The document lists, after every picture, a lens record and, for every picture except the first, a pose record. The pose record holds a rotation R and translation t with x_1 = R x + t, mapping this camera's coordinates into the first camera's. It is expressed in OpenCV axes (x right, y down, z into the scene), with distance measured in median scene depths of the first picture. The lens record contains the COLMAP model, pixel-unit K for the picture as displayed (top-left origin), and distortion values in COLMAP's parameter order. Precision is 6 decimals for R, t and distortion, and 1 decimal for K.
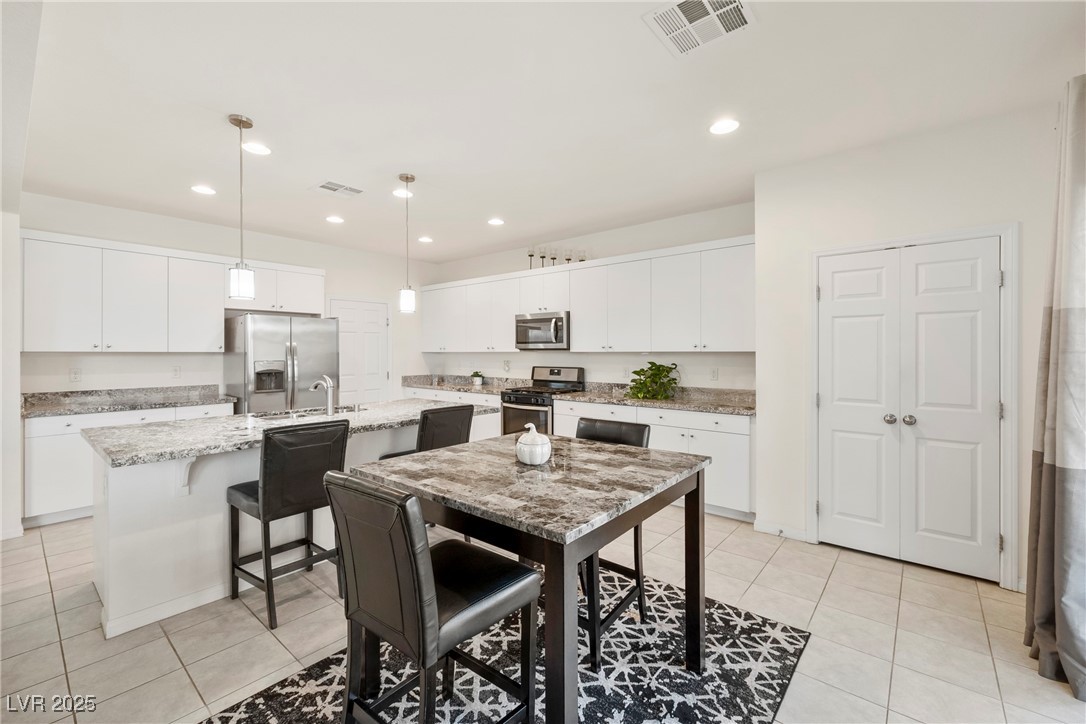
lens RADIAL K [[456.8, 0, 539.9], [0, 456.8, 352.2], [0, 0, 1]] dist [0.003679, 0.000503]
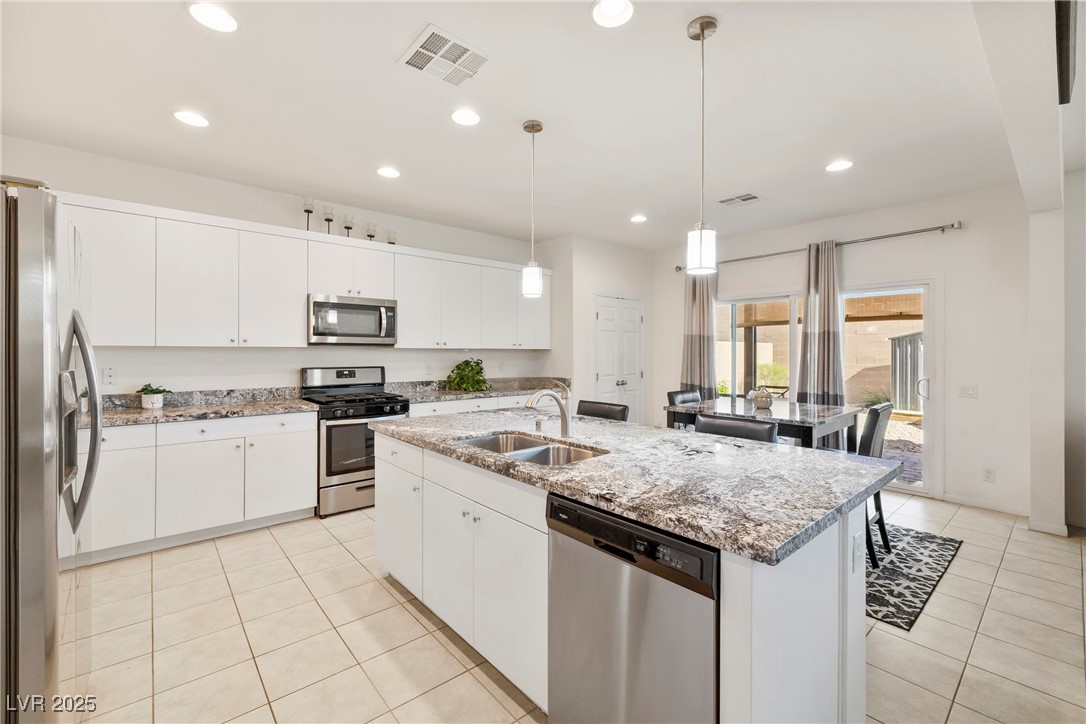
lens RADIAL K [[456.8, 0, 538.5], [0, 456.8, 354.6], [0, 0, 1]] dist [0.003679, 0.000503]
pose [[0.163683, -0.004864, 0.986501, -0.795094], [-0.003349, 0.999979, 0.005486, 0.006264], [-0.986507, -0.004202, 0.163664, 0.640214]]
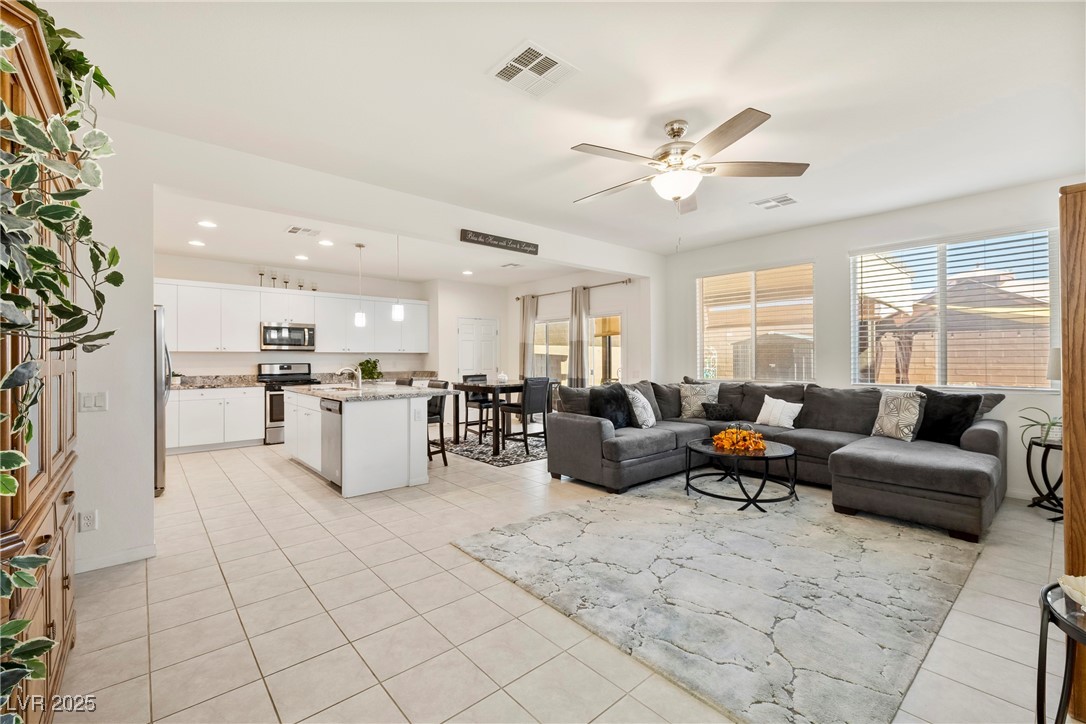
lens RADIAL K [[456.8, 0, 539.3], [0, 456.8, 360.9], [0, 0, 1]] dist [0.003679, 0.000503]
pose [[0.152393, -0.006992, 0.988295, -1.366622], [0.003771, 0.999972, 0.006493, 0.021873], [-0.988313, 0.002737, 0.152415, 0.076492]]
